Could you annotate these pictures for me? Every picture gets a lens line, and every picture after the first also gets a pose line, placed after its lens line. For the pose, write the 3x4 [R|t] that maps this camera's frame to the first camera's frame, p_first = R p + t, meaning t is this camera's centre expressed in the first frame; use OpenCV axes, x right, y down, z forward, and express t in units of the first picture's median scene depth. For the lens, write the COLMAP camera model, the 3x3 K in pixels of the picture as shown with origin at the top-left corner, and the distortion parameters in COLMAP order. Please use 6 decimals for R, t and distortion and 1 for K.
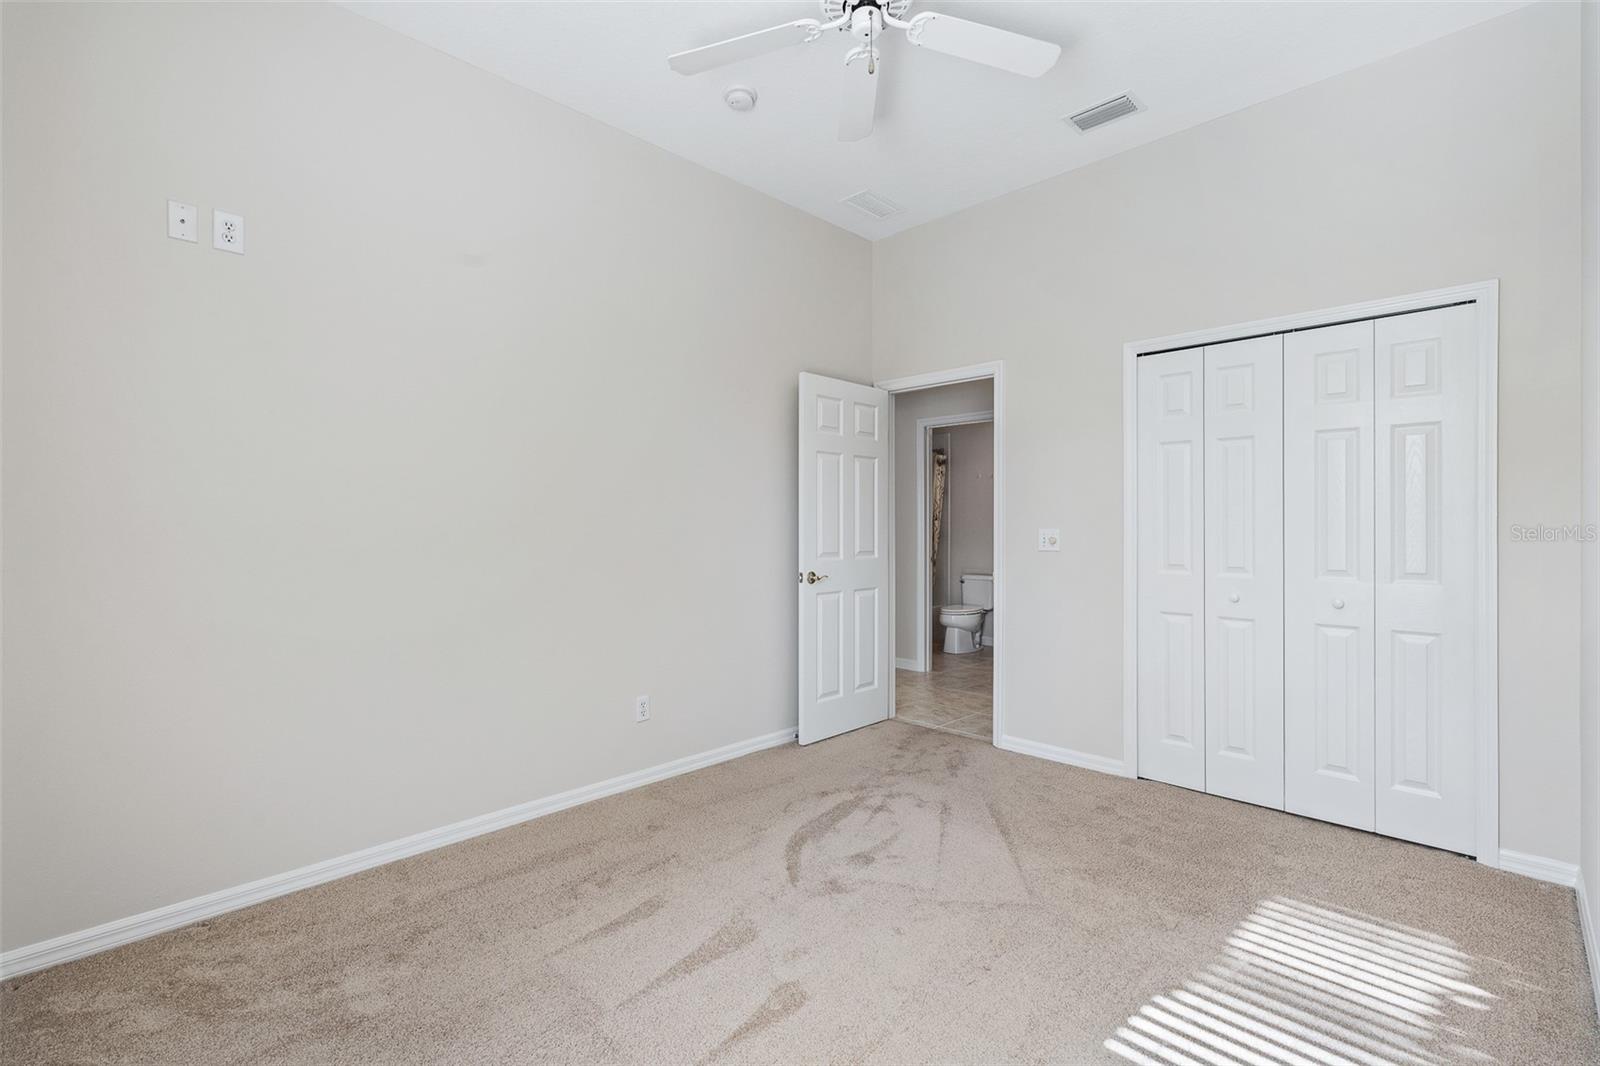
lens RADIAL K [[716.7, 0, 800.0], [0, 716.7, 536.7], [0, 0, 1]] dist [-0.009837, 0.002942]
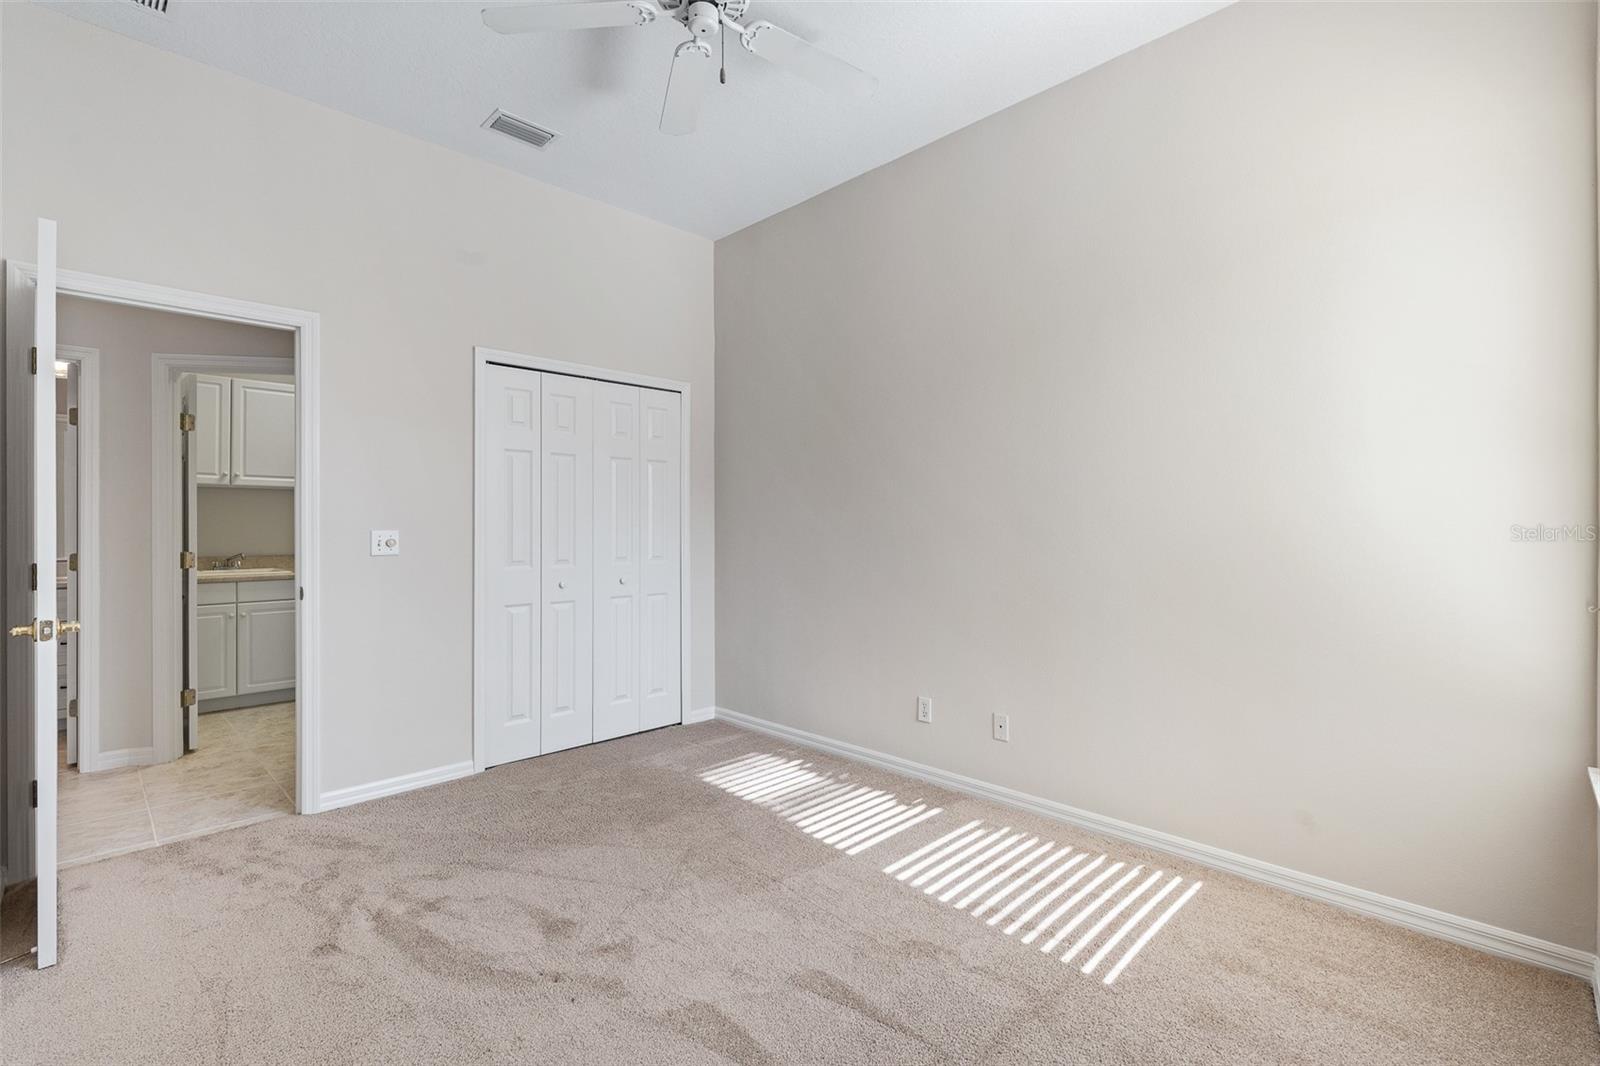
lens RADIAL K [[716.7, 0, 794.5], [0, 716.7, 535.7], [0, 0, 1]] dist [-0.009837, 0.002942]
pose [[-0.004101, -0.011994, 0.999920, -0.716837], [0.016933, 0.999784, 0.012062, -0.007697], [-0.999848, 0.016981, -0.003897, 0.702621]]
